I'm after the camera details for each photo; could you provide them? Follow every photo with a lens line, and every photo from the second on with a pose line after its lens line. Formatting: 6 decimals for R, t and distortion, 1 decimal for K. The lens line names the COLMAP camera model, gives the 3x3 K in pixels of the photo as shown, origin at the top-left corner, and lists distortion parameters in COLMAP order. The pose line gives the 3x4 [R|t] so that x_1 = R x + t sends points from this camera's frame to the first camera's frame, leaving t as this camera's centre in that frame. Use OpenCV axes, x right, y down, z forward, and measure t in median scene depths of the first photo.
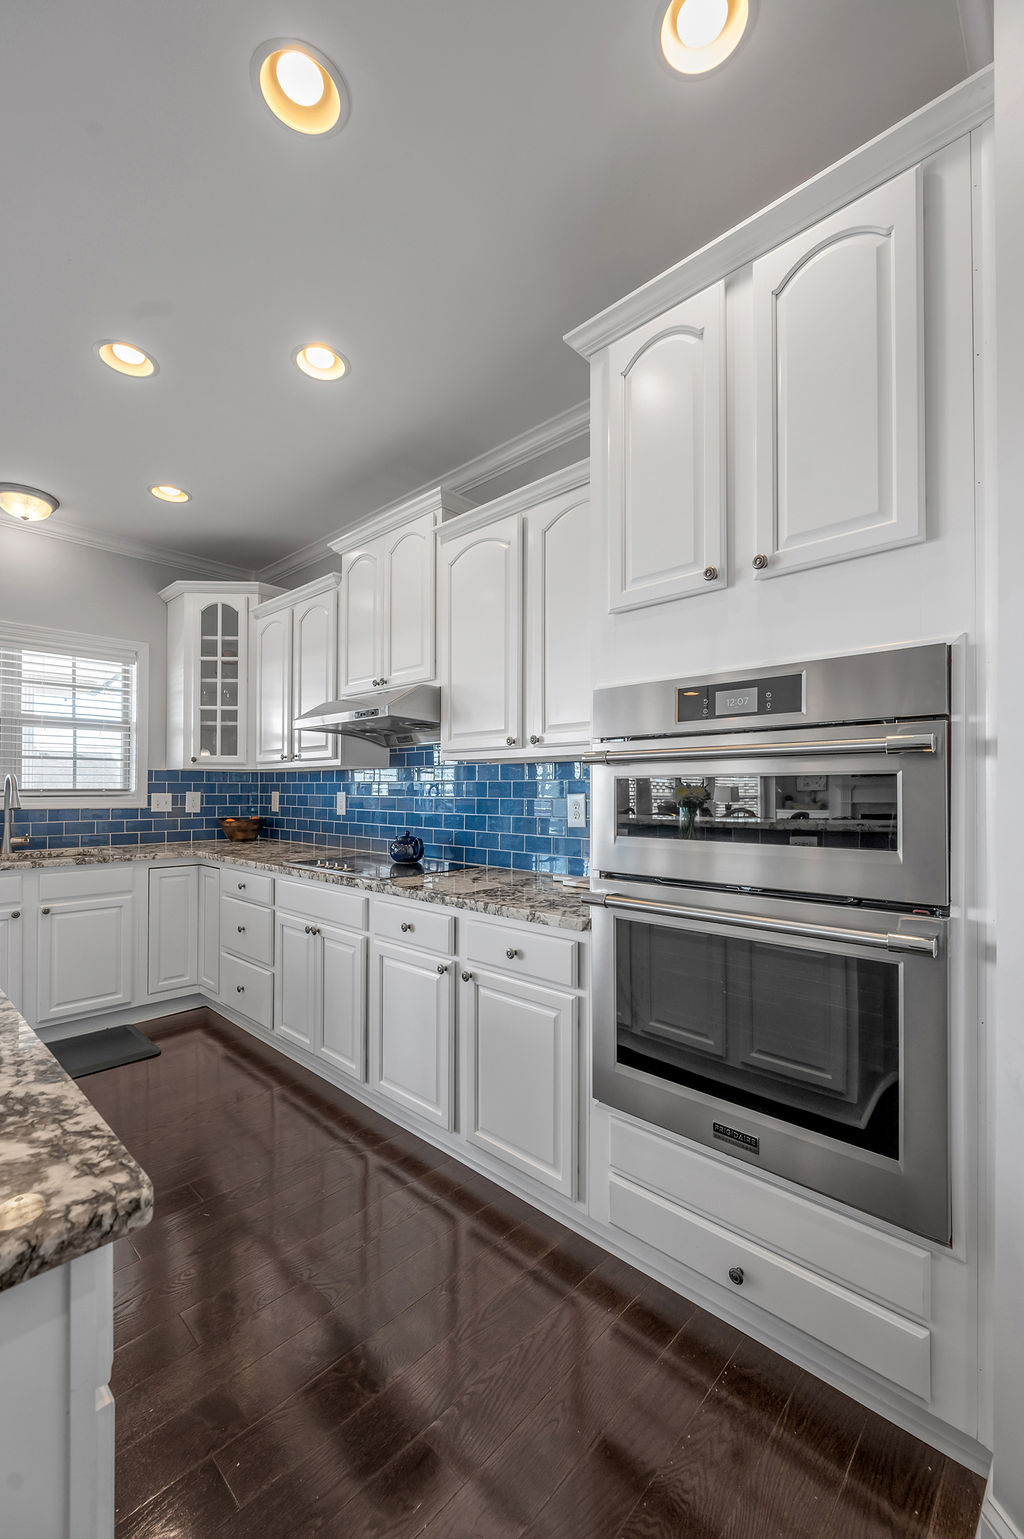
lens RADIAL K [[630.2, 0, 513.1], [0, 630.2, 783.8], [0, 0, 1]] dist [0.000088, 0.000053]
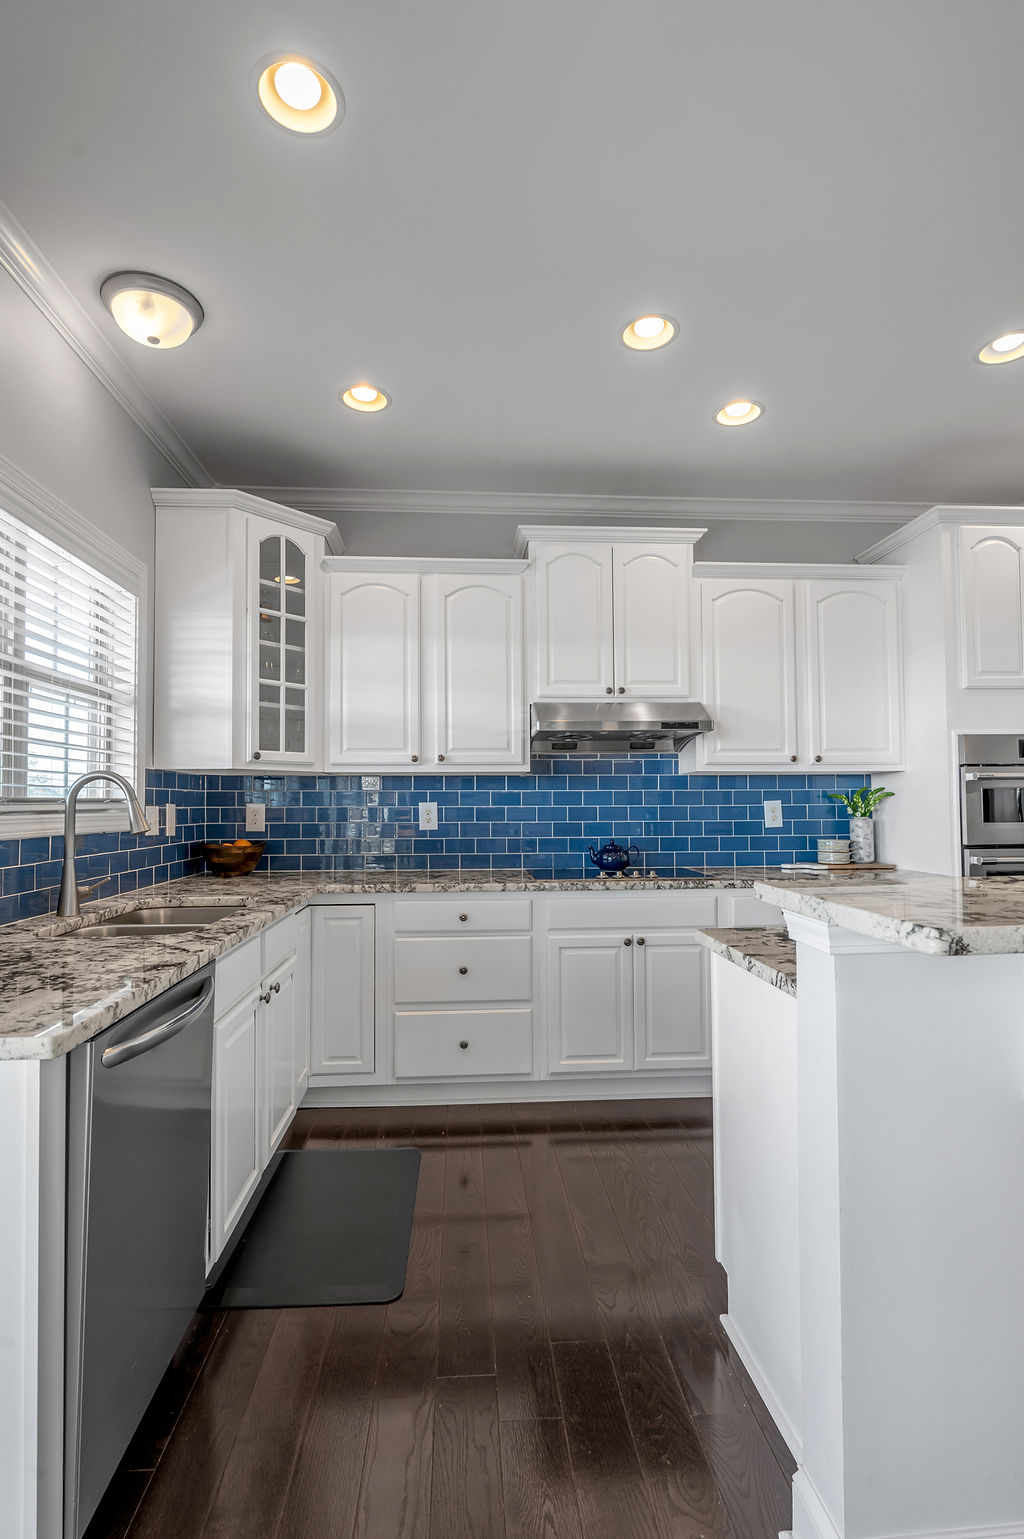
lens RADIAL K [[755.1, 0, 511.8], [0, 755.1, 783.9], [0, 0, 1]] dist [0.000903, 0.000132]
pose [[0.672620, 0.015032, 0.739835, -0.927667], [0.001016, 0.999774, -0.021237, 0.009640], [-0.739987, 0.015036, 0.672453, 0.243239]]
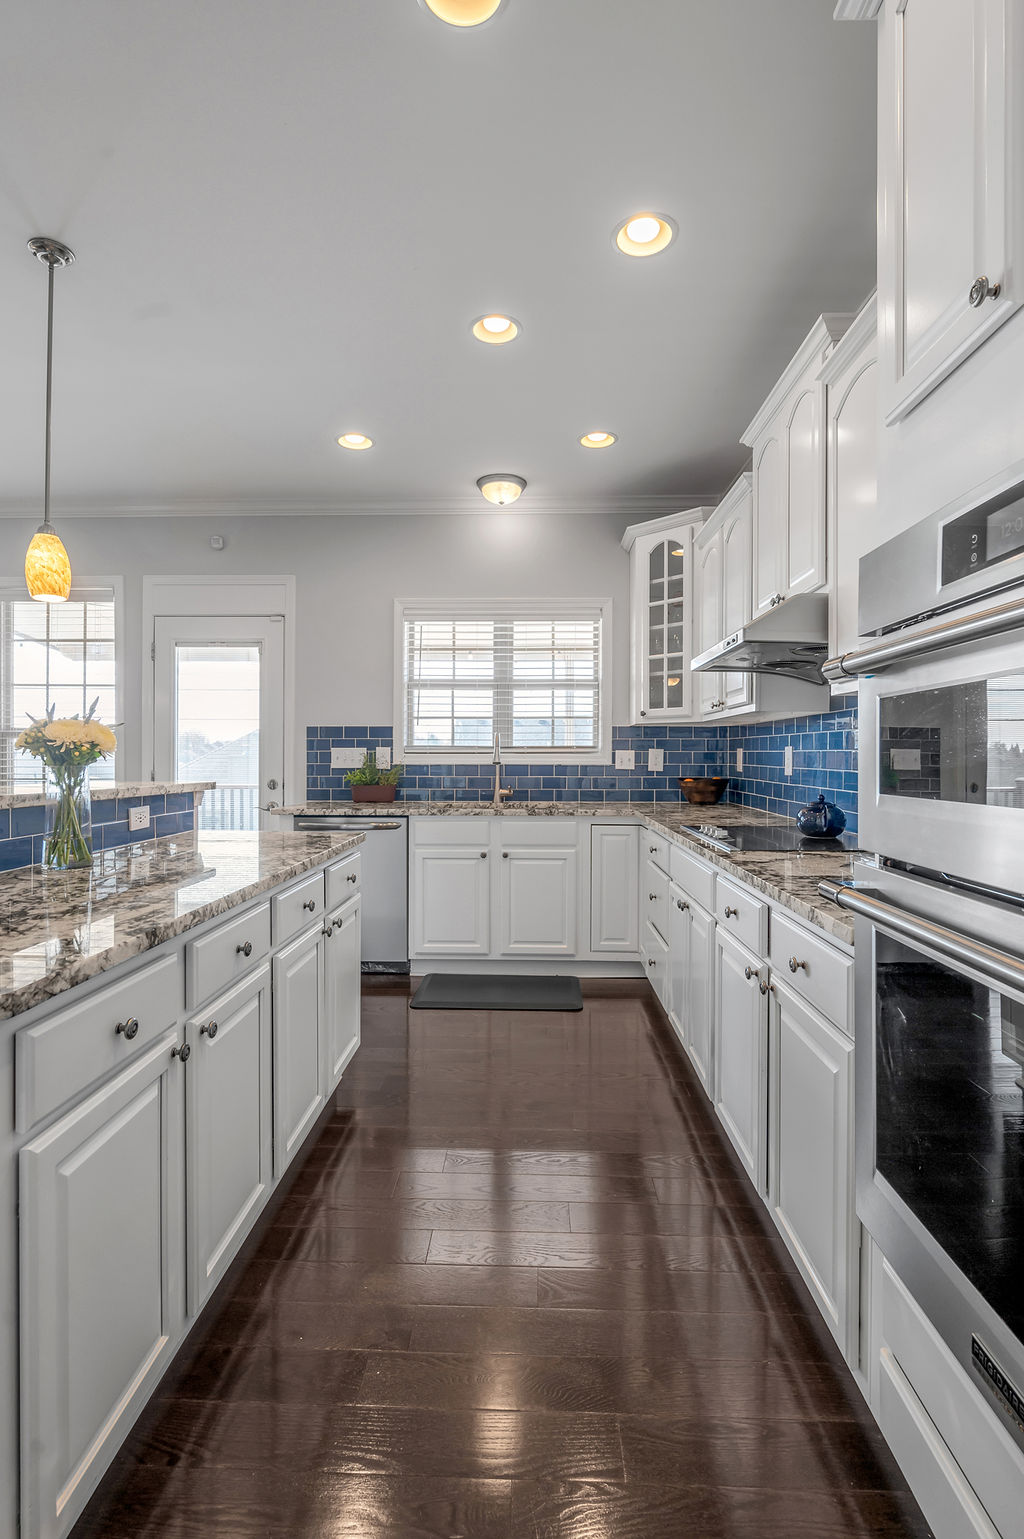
lens RADIAL K [[747.5, 0, 513.5], [0, 747.5, 759.4], [0, 0, 1]] dist [0.000631, 0.000148]
pose [[0.664611, 0.002279, -0.747186, 0.198411], [0.007795, 0.999920, 0.009983, 0.016982], [0.747149, -0.012459, 0.664540, 0.114292]]
